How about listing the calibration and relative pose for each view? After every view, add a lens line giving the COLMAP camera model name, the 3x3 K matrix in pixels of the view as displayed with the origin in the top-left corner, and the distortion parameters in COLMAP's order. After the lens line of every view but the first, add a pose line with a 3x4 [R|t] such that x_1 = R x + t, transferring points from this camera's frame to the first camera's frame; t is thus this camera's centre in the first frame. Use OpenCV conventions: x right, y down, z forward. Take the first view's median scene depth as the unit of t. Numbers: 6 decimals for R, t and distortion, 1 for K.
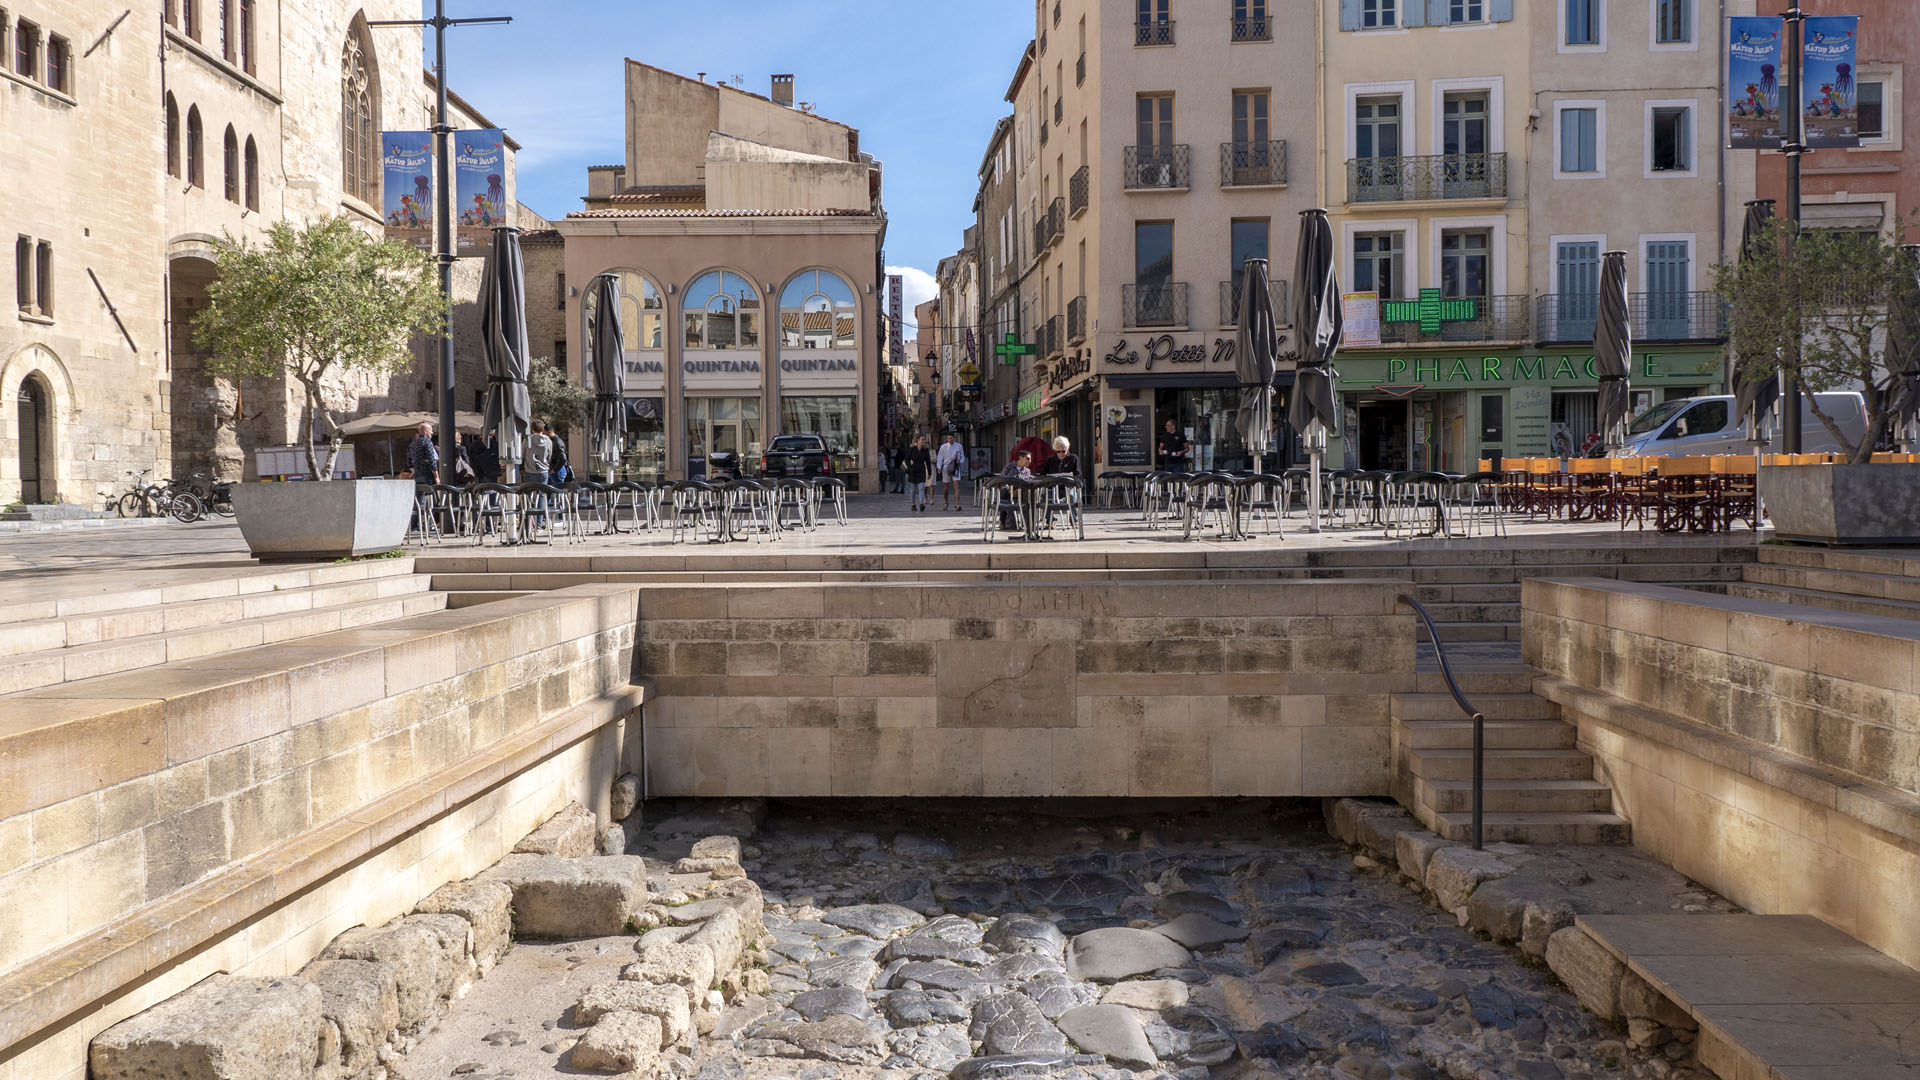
lens RADIAL K [[1386.4, 0, 955.3], [0, 1386.4, 533.7], [0, 0, 1]] dist [-0.025129, 0.008123]
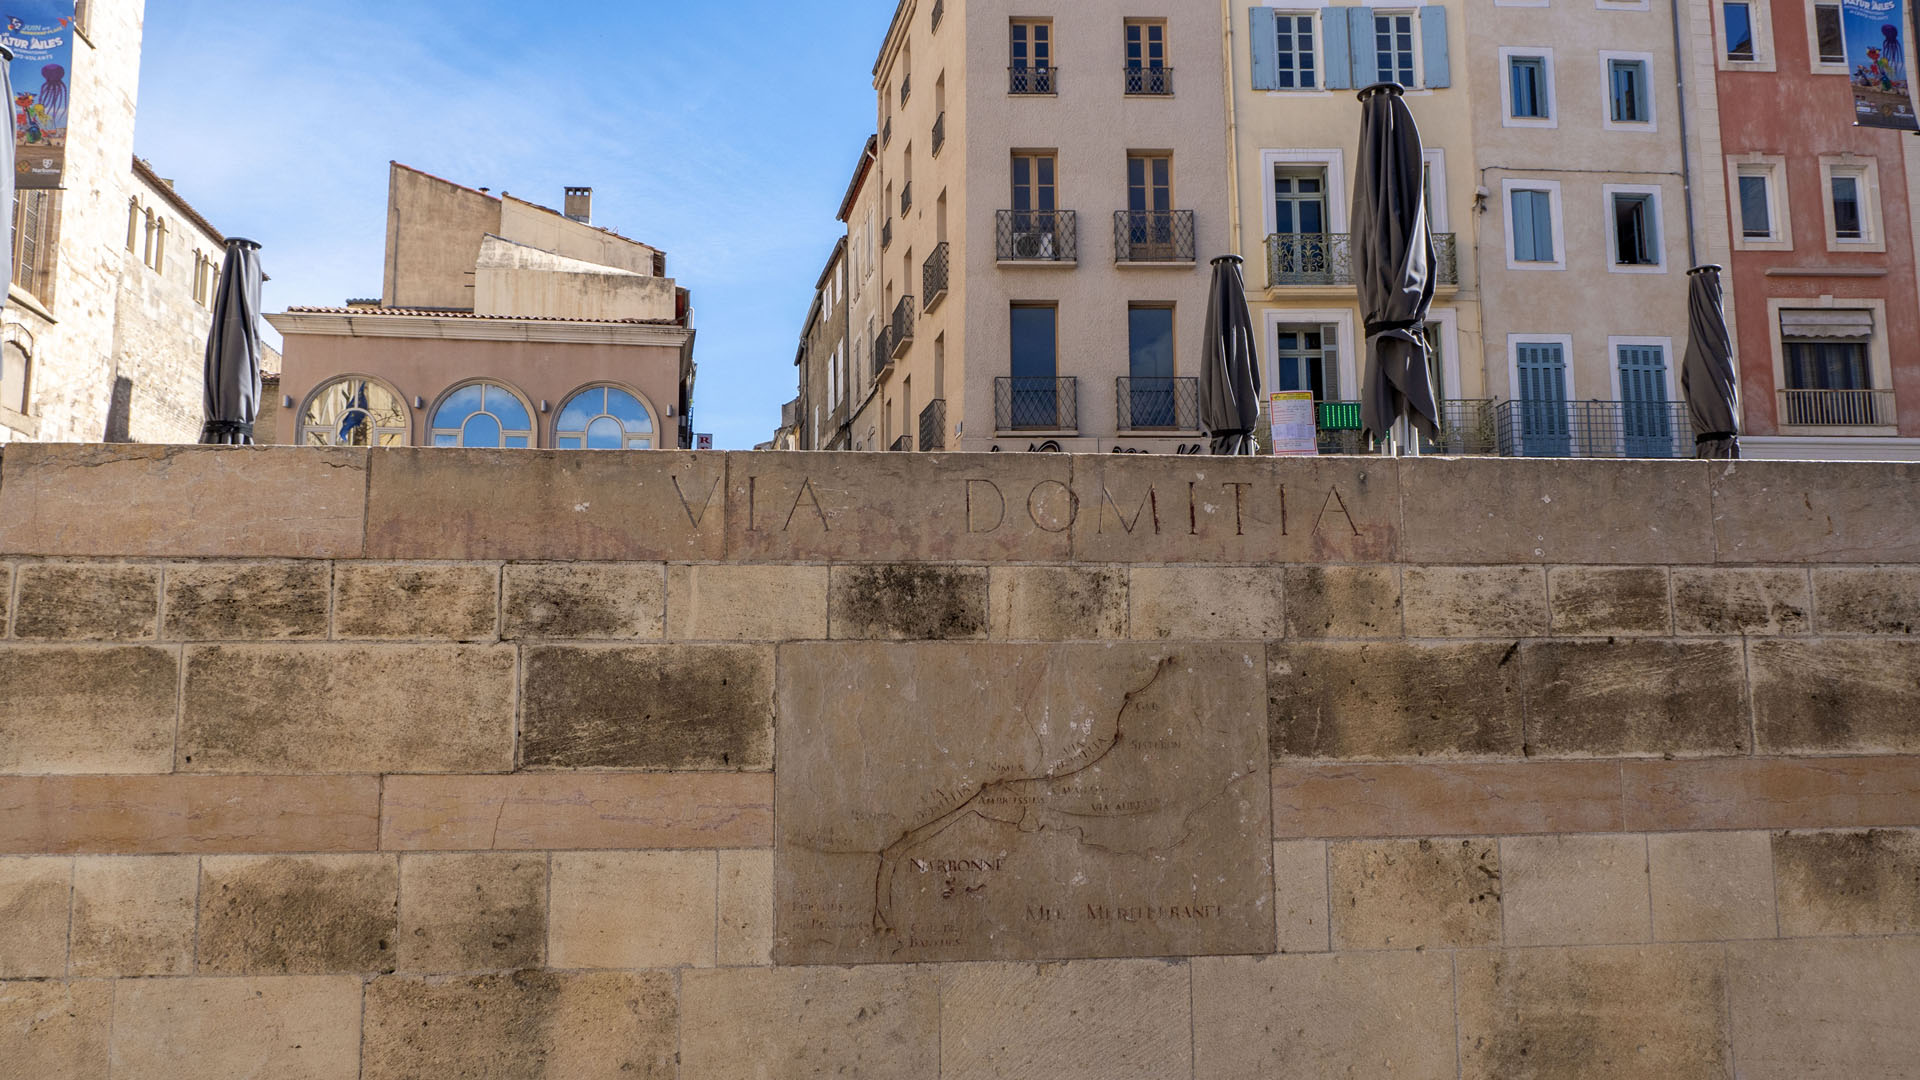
lens RADIAL K [[1386.4, 0, 961.9], [0, 1386.4, 542.8], [0, 0, 1]] dist [-0.025129, 0.008123]
pose [[0.989962, 0.021193, 0.139738, -0.005764], [0.000684, 0.987964, -0.154685, 0.035712], [-0.141334, 0.153228, 0.978032, 0.256046]]
